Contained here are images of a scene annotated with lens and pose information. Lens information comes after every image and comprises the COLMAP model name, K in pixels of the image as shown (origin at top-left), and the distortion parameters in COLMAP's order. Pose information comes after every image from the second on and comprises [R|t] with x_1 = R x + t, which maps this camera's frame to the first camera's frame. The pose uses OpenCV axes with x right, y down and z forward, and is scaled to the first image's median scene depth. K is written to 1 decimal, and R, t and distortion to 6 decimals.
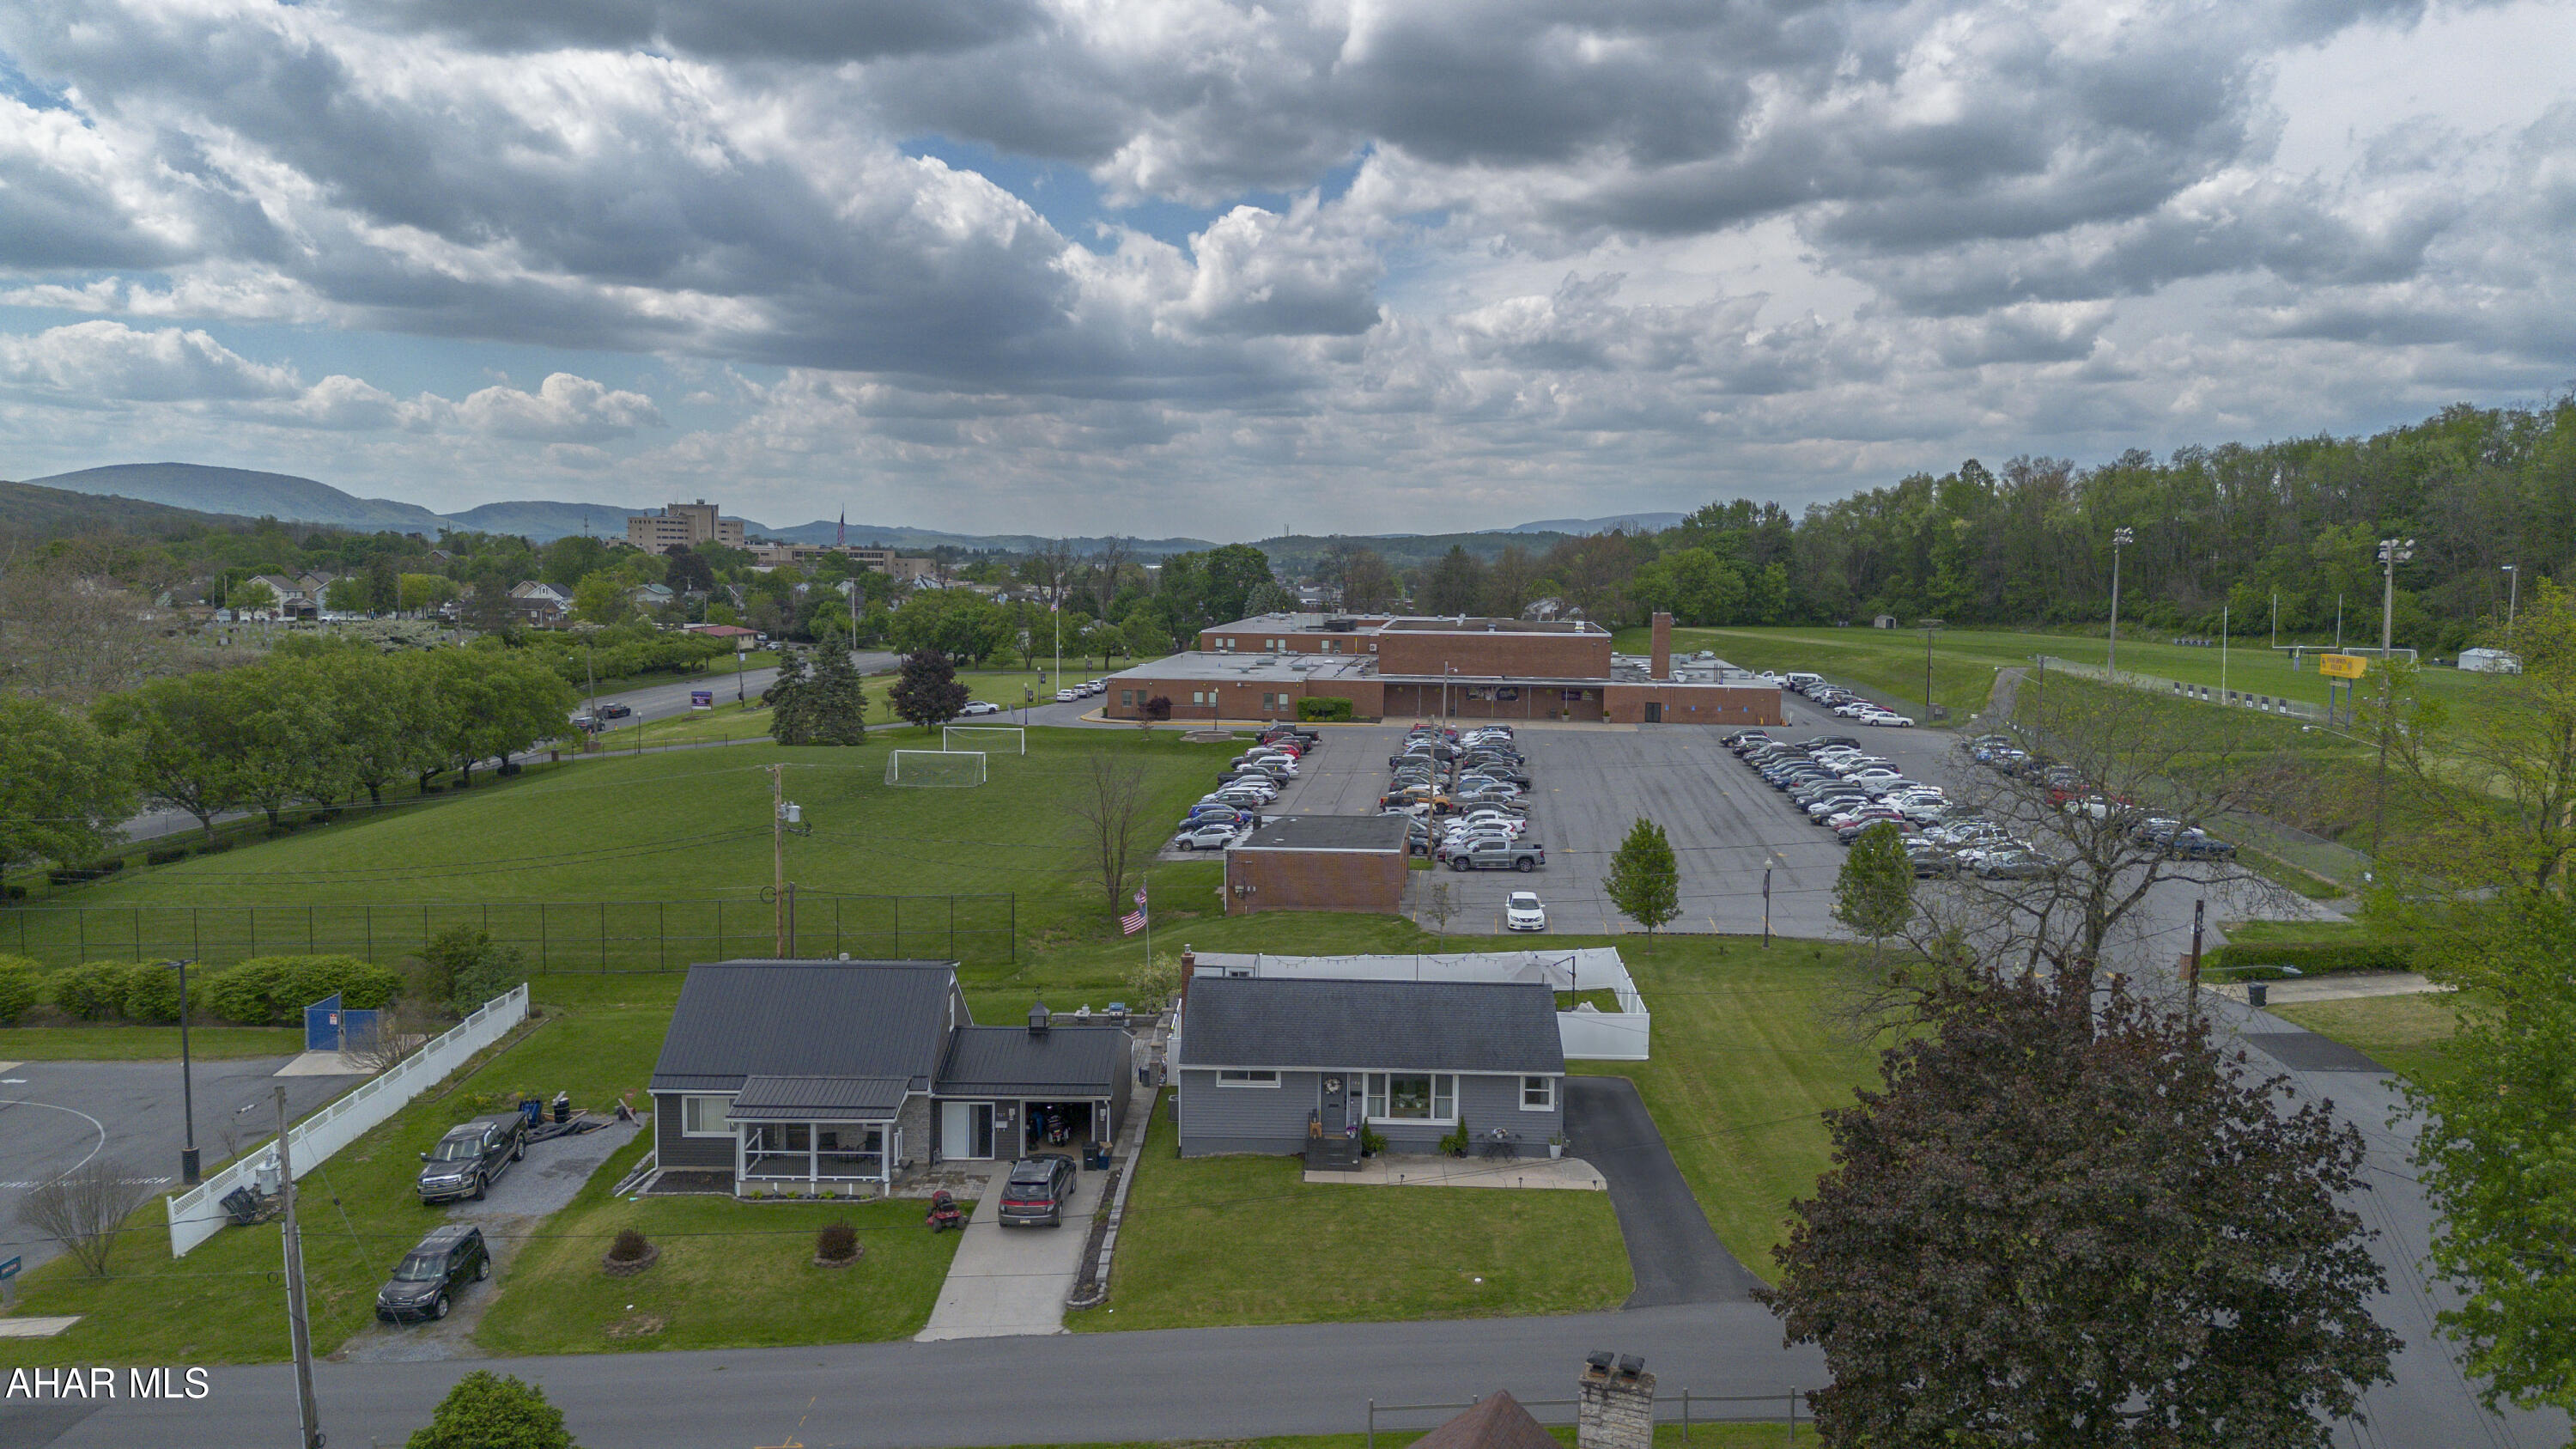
lens RADIAL K [[1775.7, 0, 1288.0], [0, 1775.7, 724.5], [0, 0, 1]] dist [0.120100, -0.136440]
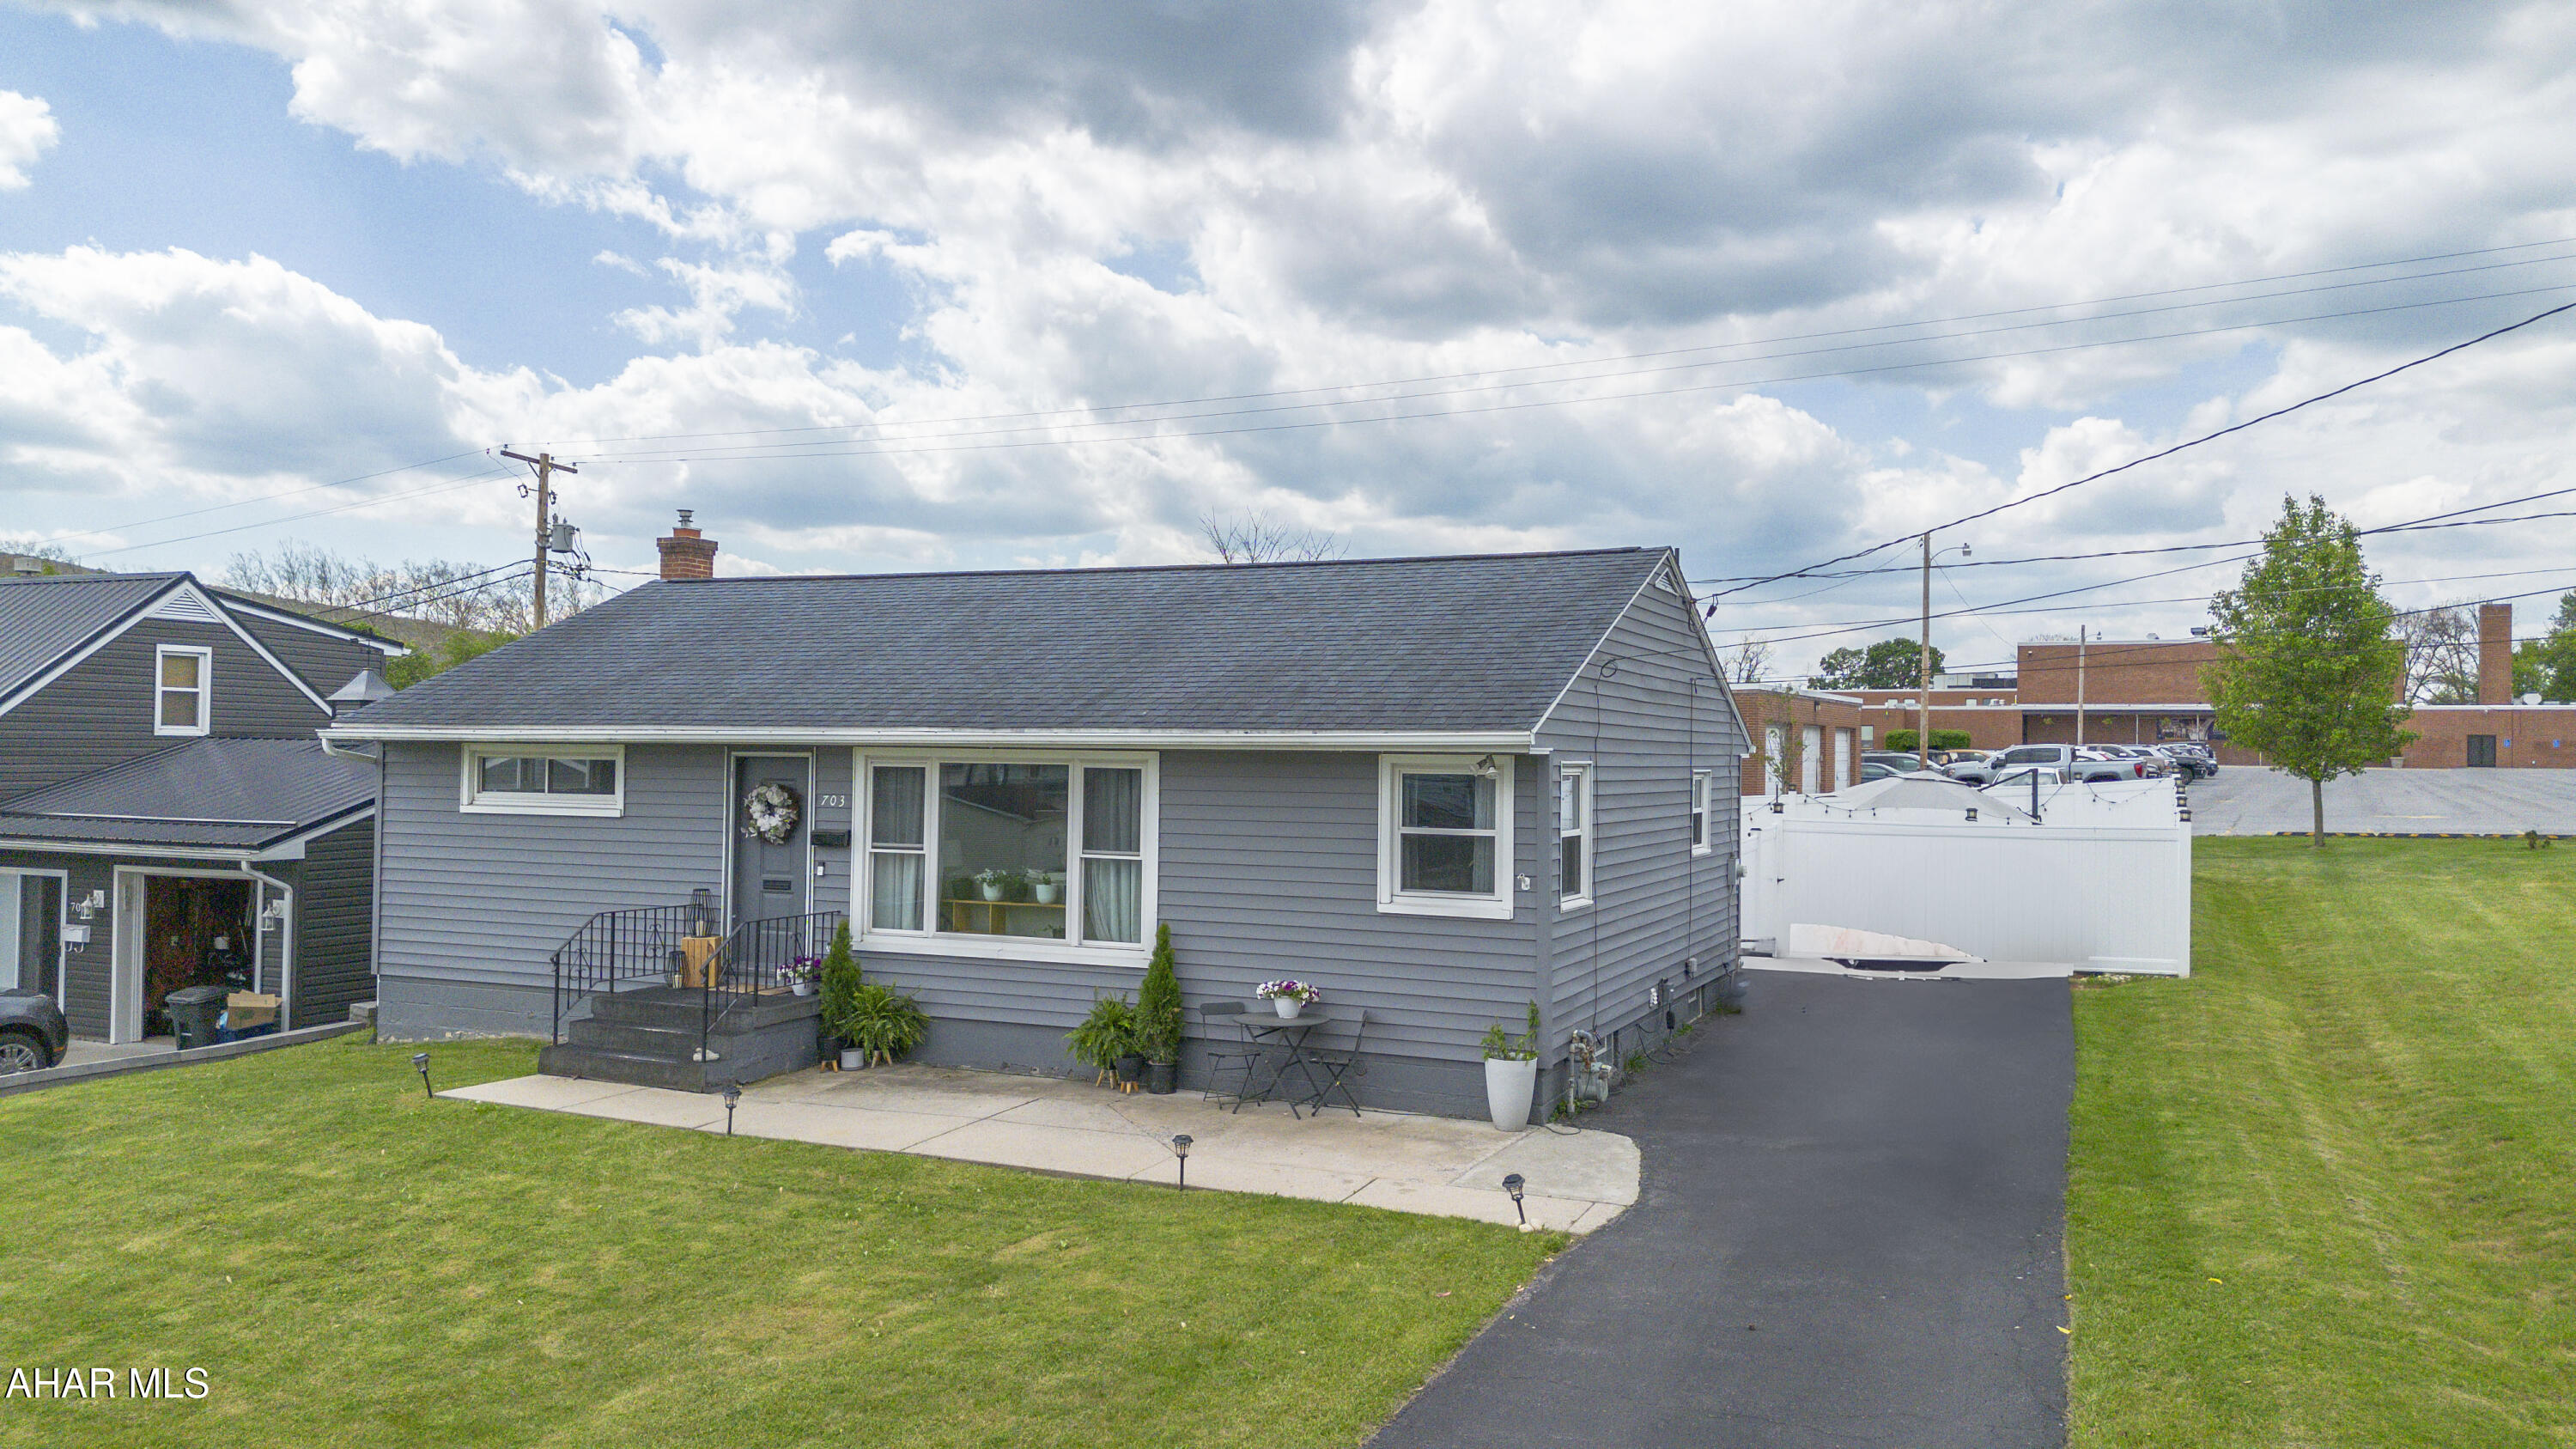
lens RADIAL K [[1794.6, 0, 1288.0], [0, 1794.6, 724.5], [0, 0, 1]] dist [0.092537, -0.086819]
pose [[0.908656, -0.008979, -0.417450, 0.089096], [-0.043403, 0.992322, -0.115817, 0.088696], [0.415284, 0.123356, 0.901289, 0.312215]]
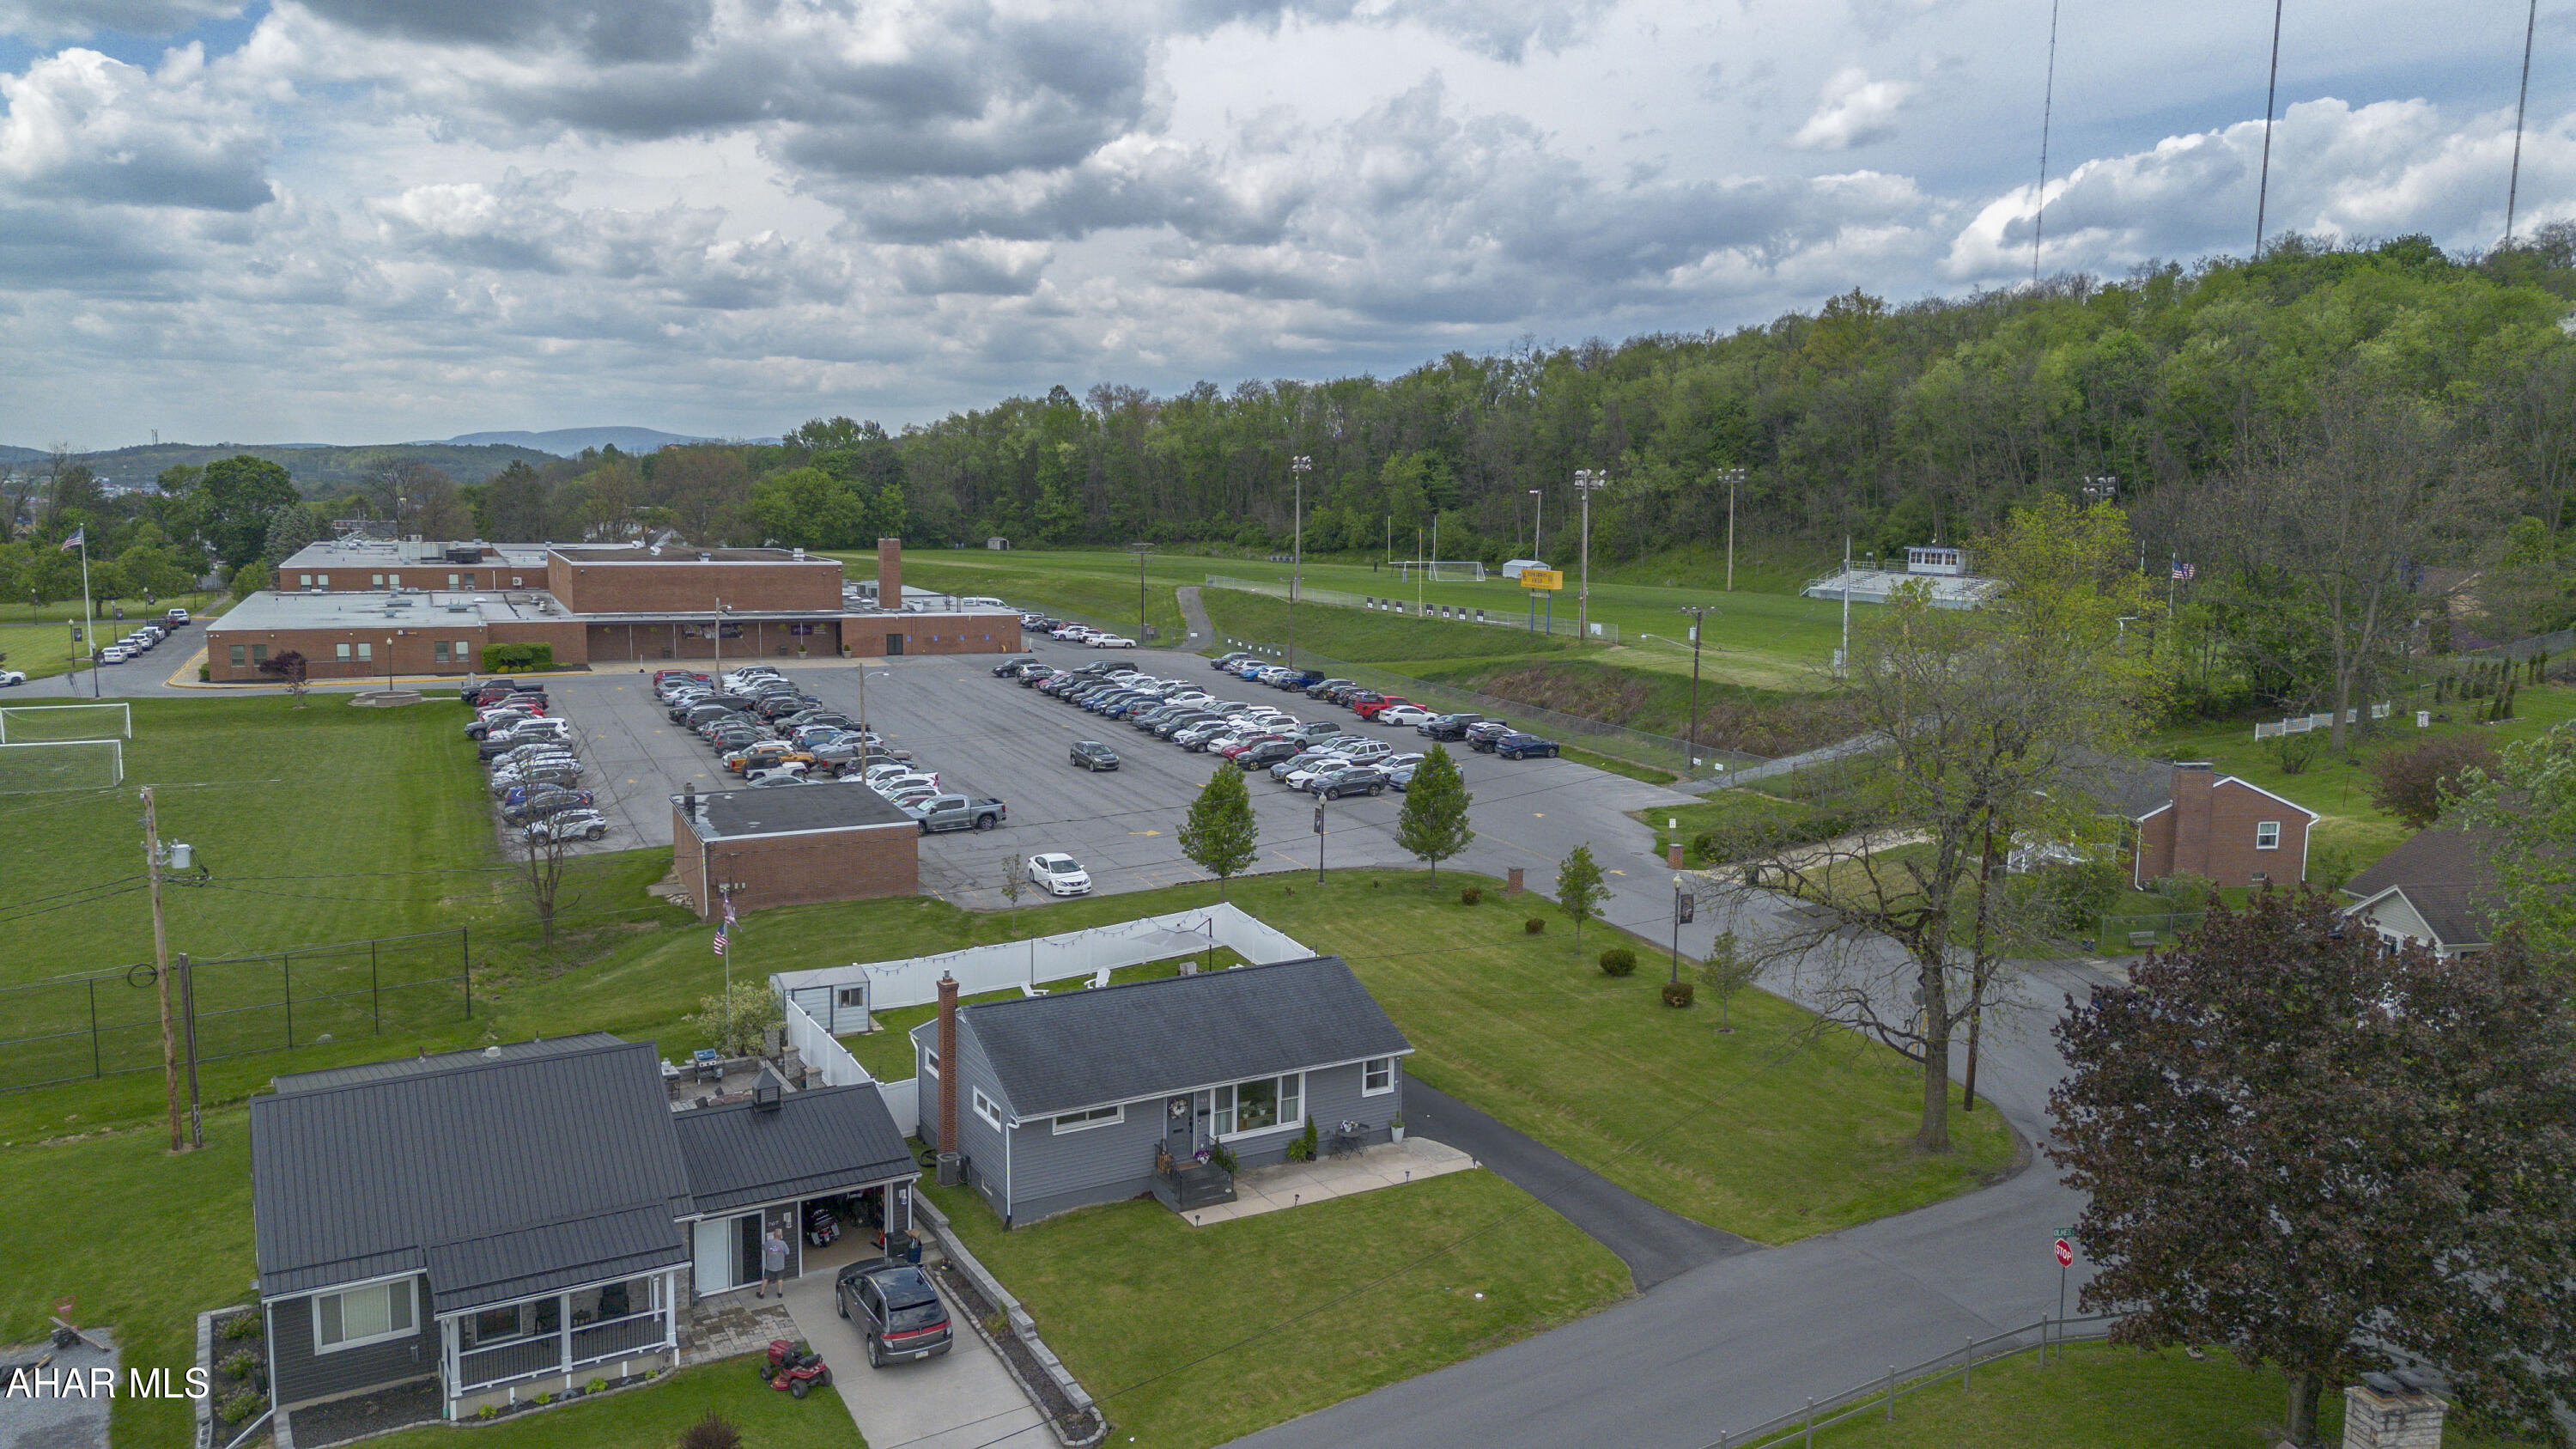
lens RADIAL K [[1794.6, 0, 1288.0], [0, 1794.6, 724.5], [0, 0, 1]] dist [0.092537, -0.086819]
pose [[0.857260, -0.068344, 0.510328, -0.146002], [0.046076, 0.997358, 0.056167, -0.011483], [-0.512818, -0.024636, 0.858144, 0.094129]]
